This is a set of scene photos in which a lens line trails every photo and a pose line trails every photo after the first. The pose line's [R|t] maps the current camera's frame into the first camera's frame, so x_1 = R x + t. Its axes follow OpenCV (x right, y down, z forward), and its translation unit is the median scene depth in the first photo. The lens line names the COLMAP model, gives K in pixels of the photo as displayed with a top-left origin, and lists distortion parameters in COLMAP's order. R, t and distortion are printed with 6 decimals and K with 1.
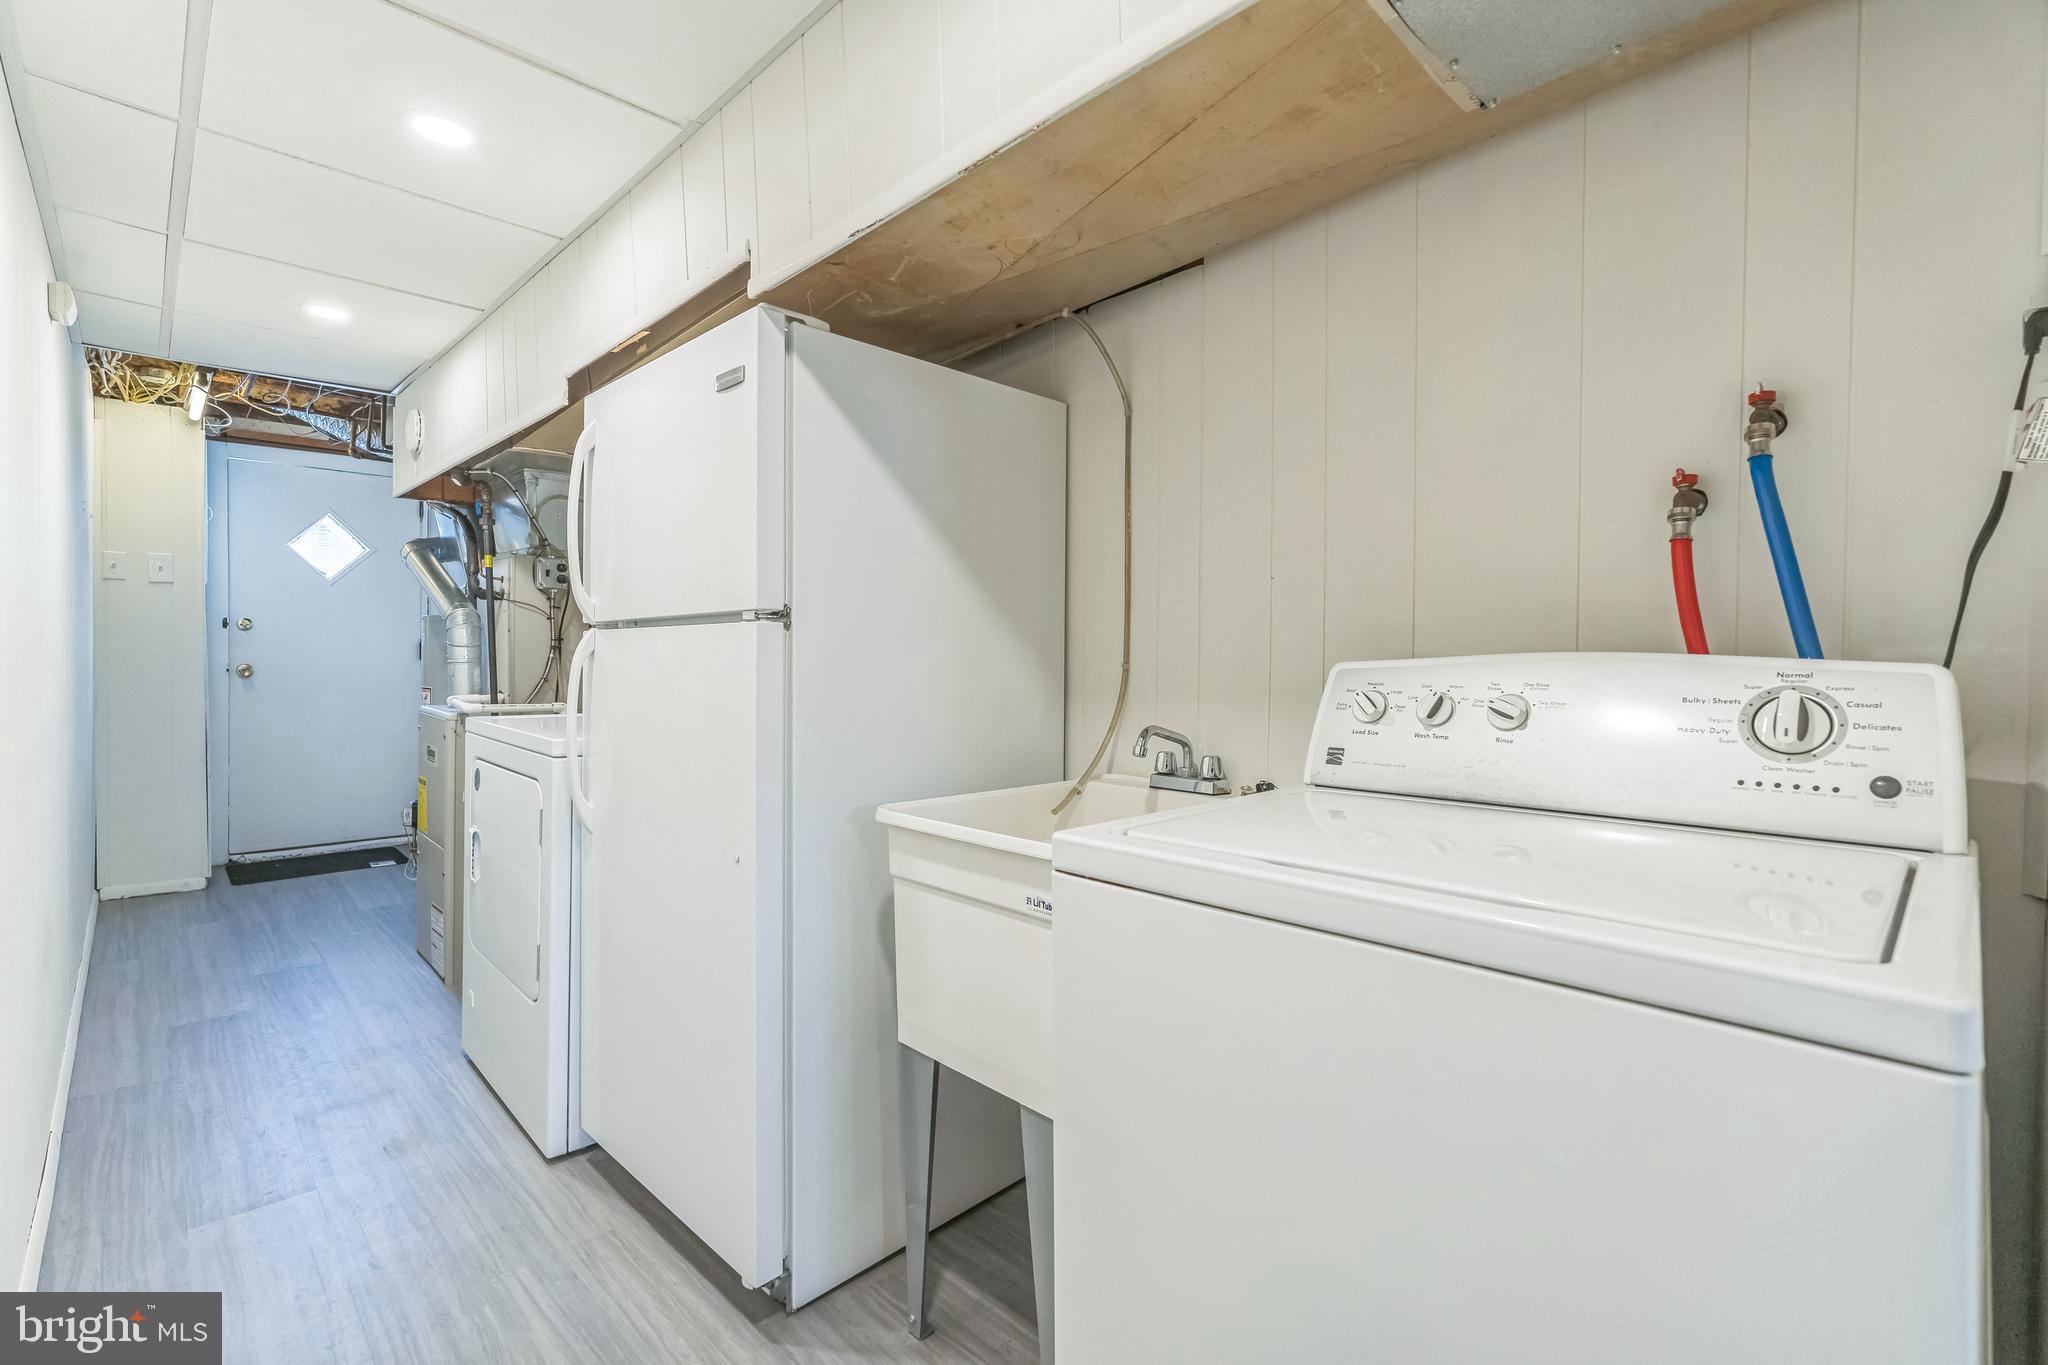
lens RADIAL K [[900.7, 0, 997.3], [0, 900.7, 657.4], [0, 0, 1]] dist [-0.004595, 0.000249]
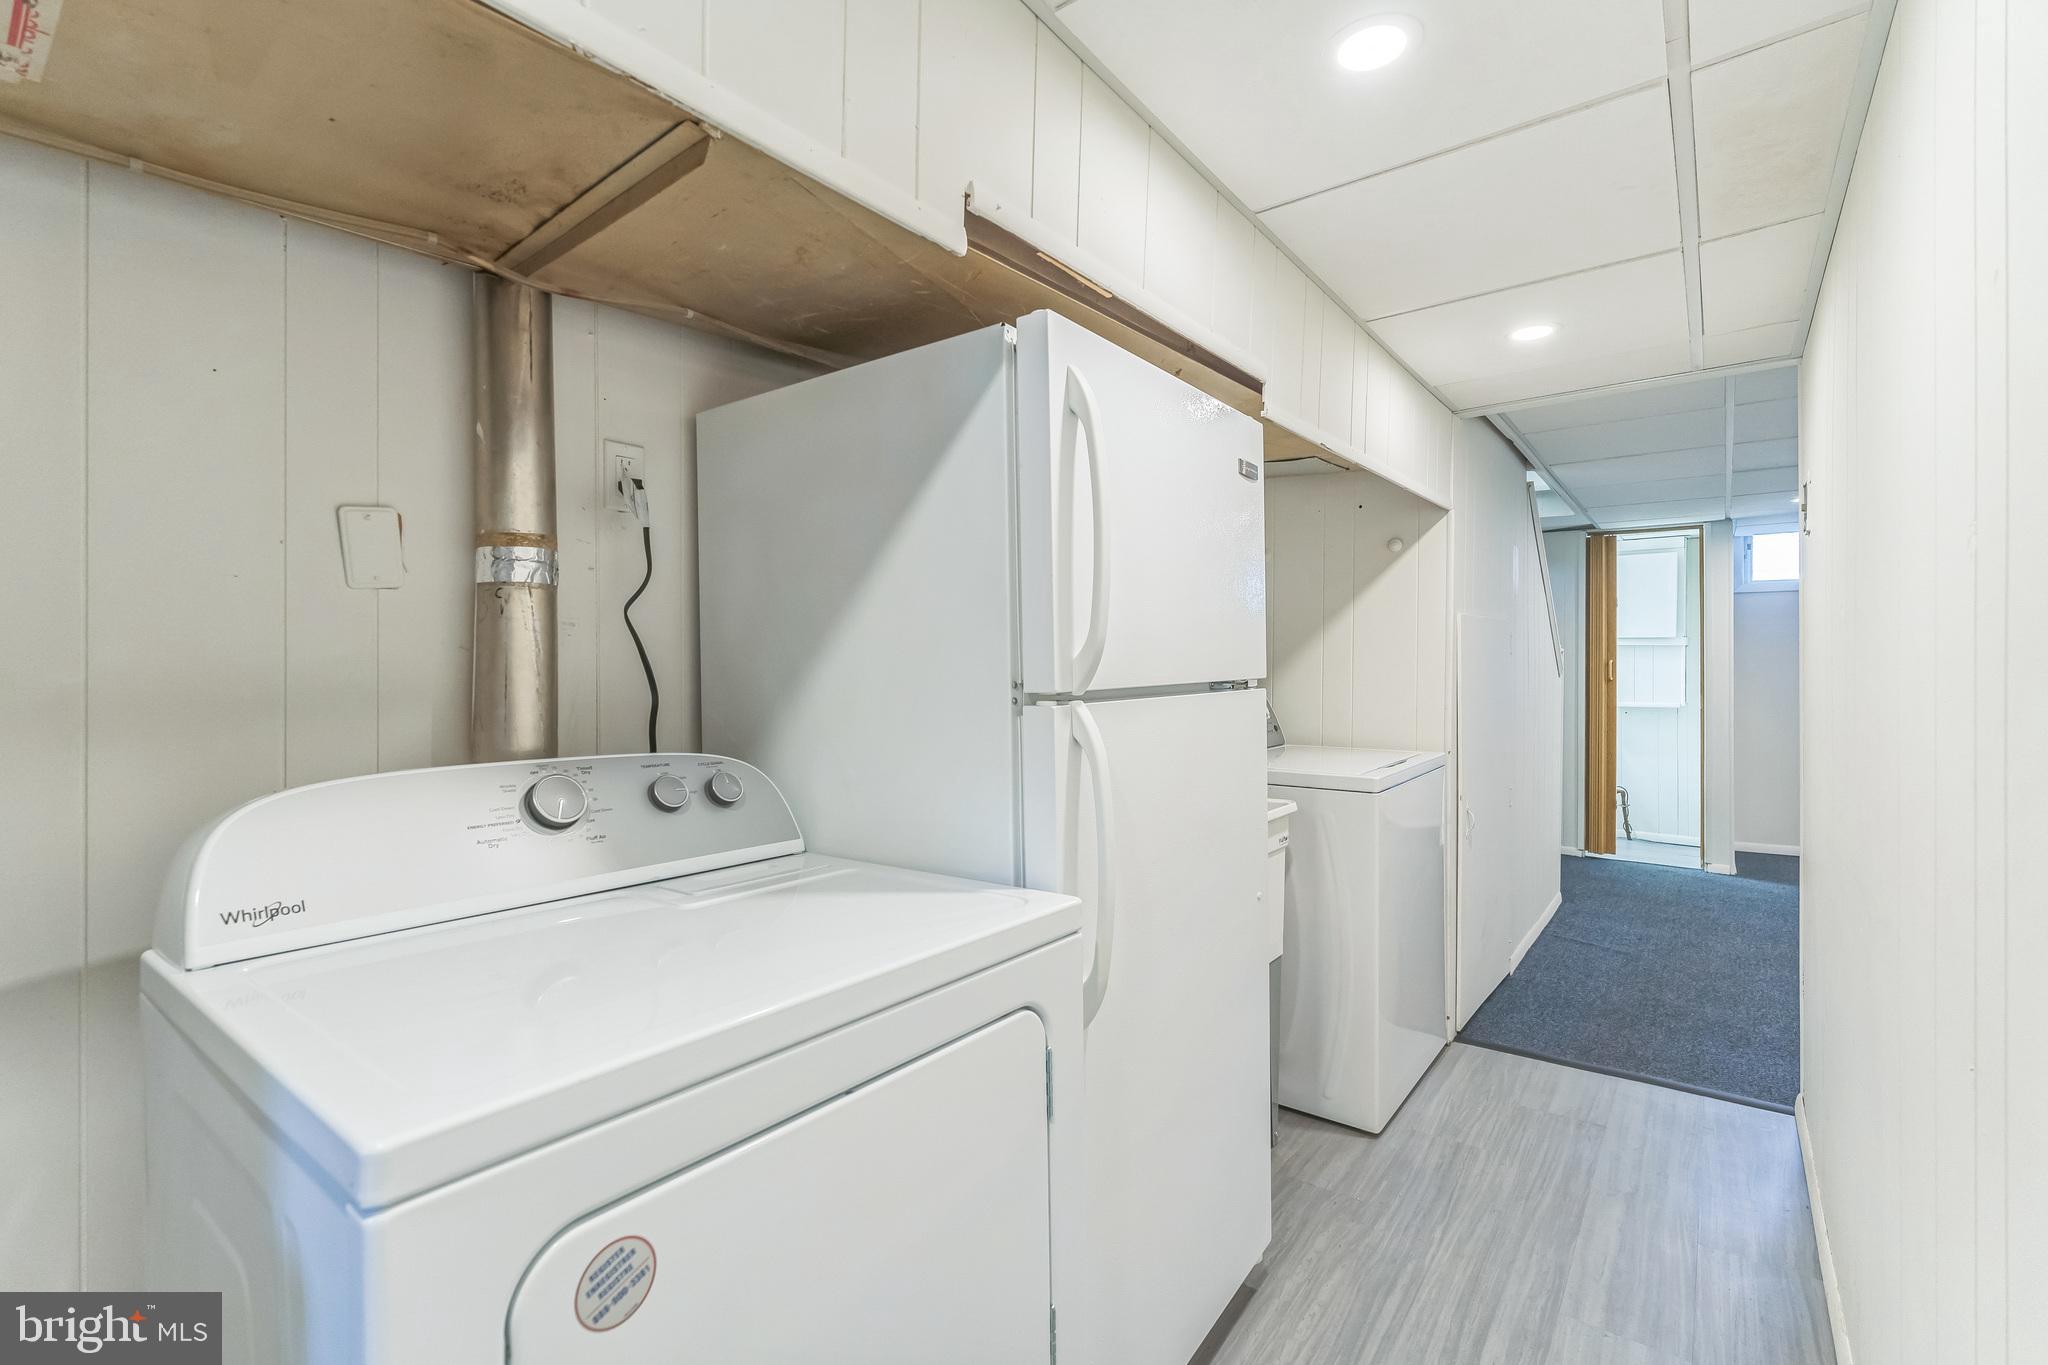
lens RADIAL K [[900.7, 0, 1026.6], [0, 900.7, 678.8], [0, 0, 1]] dist [-0.004595, 0.000249]
pose [[-0.152893, -0.012456, 0.988164, -1.337254], [0.012882, 0.999810, 0.014596, -0.072042], [-0.988159, 0.014961, -0.152704, 1.426032]]
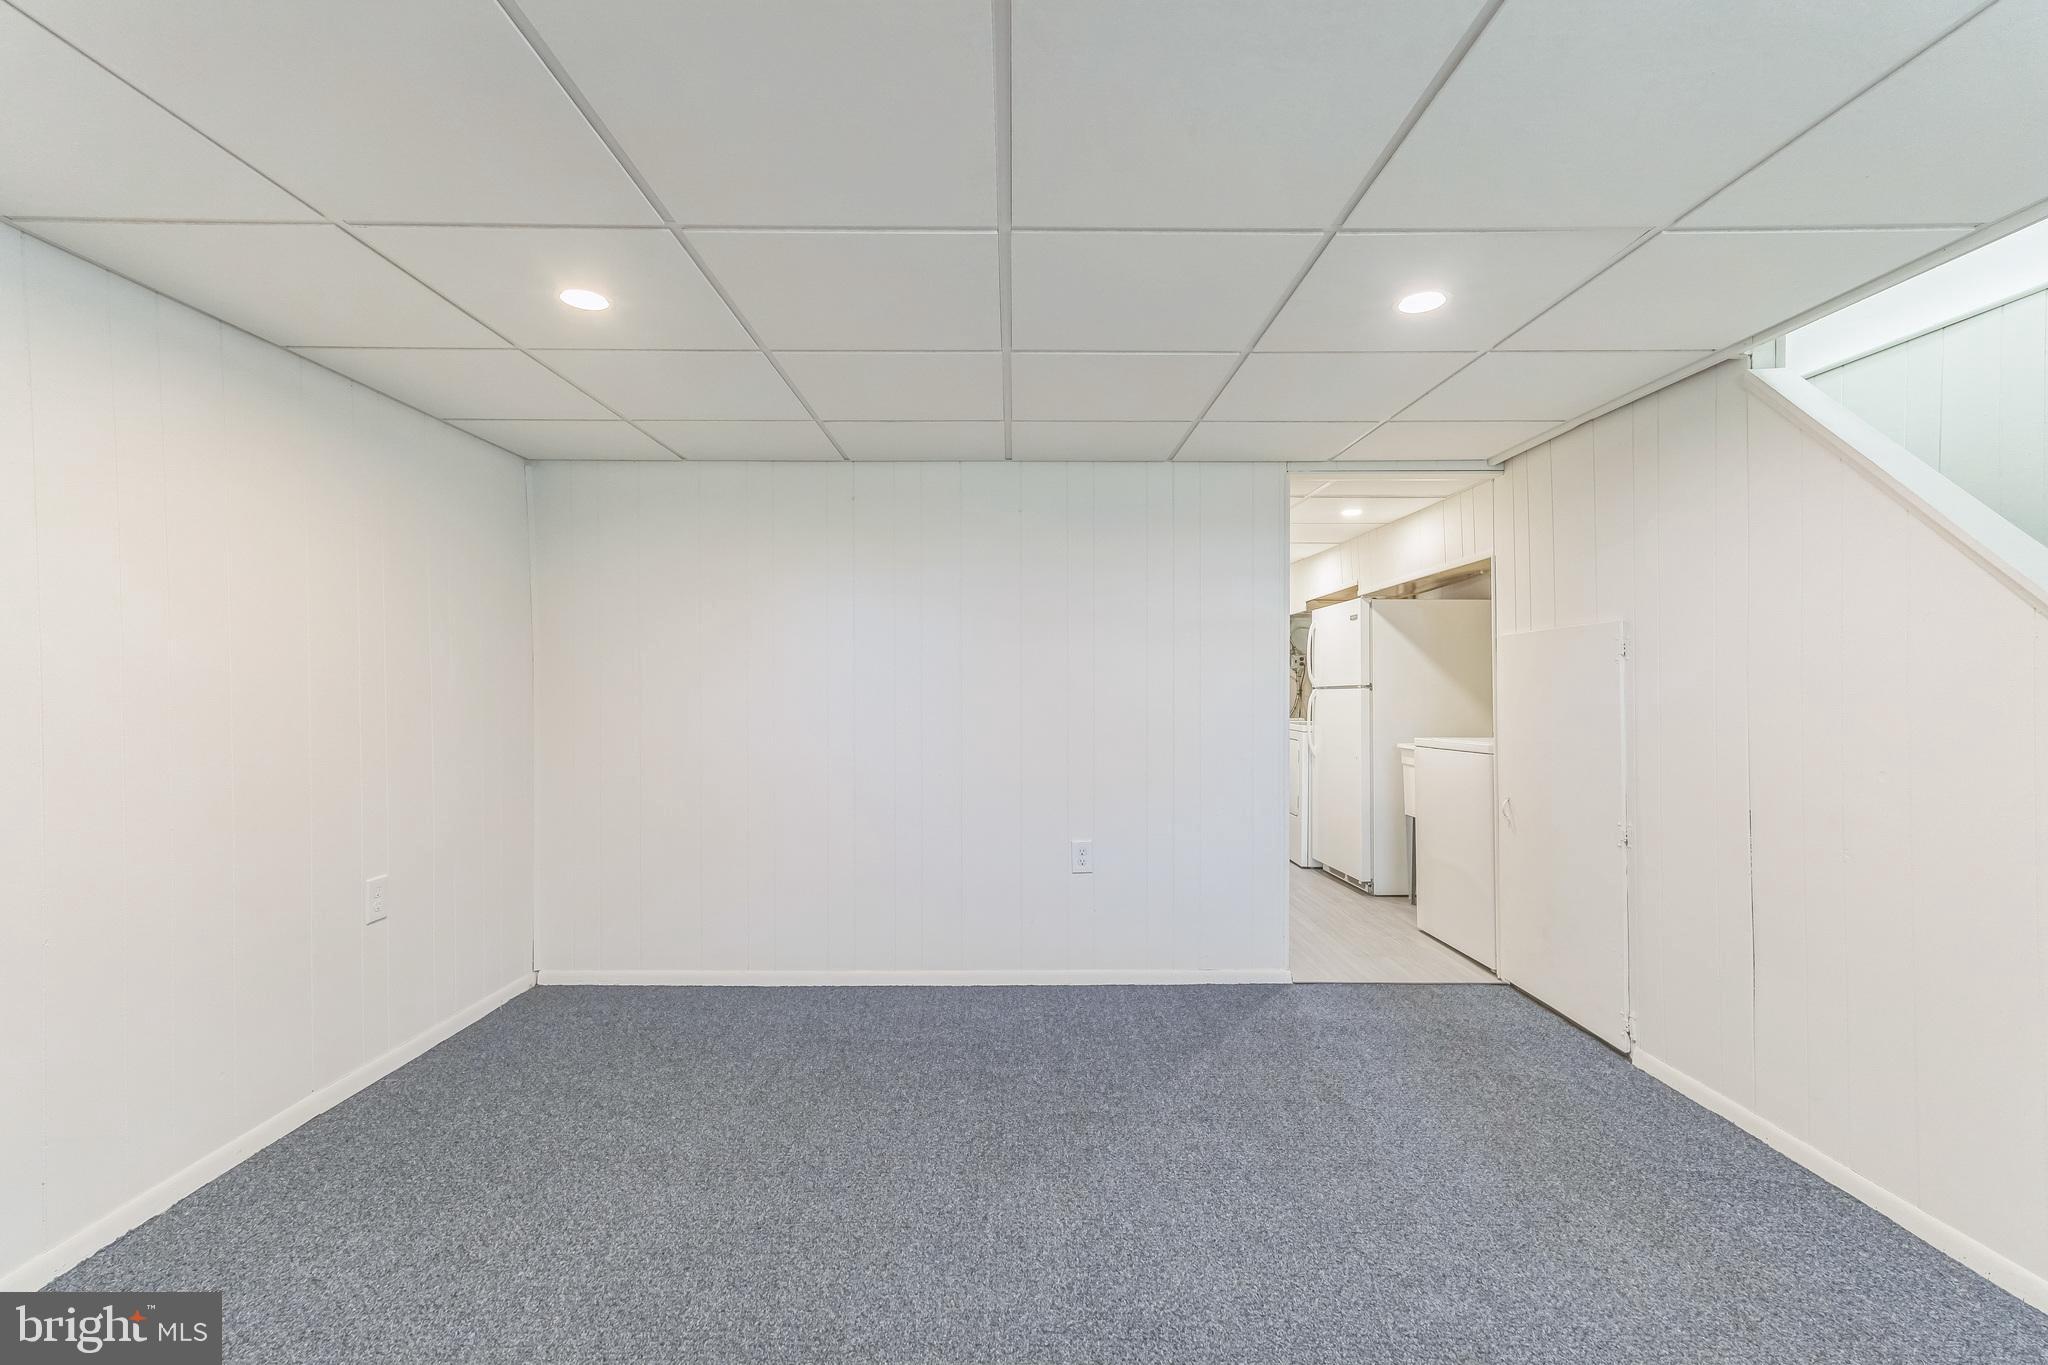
lens RADIAL K [[900.7, 0, 1008.7], [0, 900.7, 689.2], [0, 0, 1]] dist [-0.004595, 0.000249]
pose [[0.729257, -0.010722, -0.684155, 1.081575], [0.000466, 0.999885, -0.015174, 0.015382], [0.684239, 0.010747, 0.729178, -2.380669]]
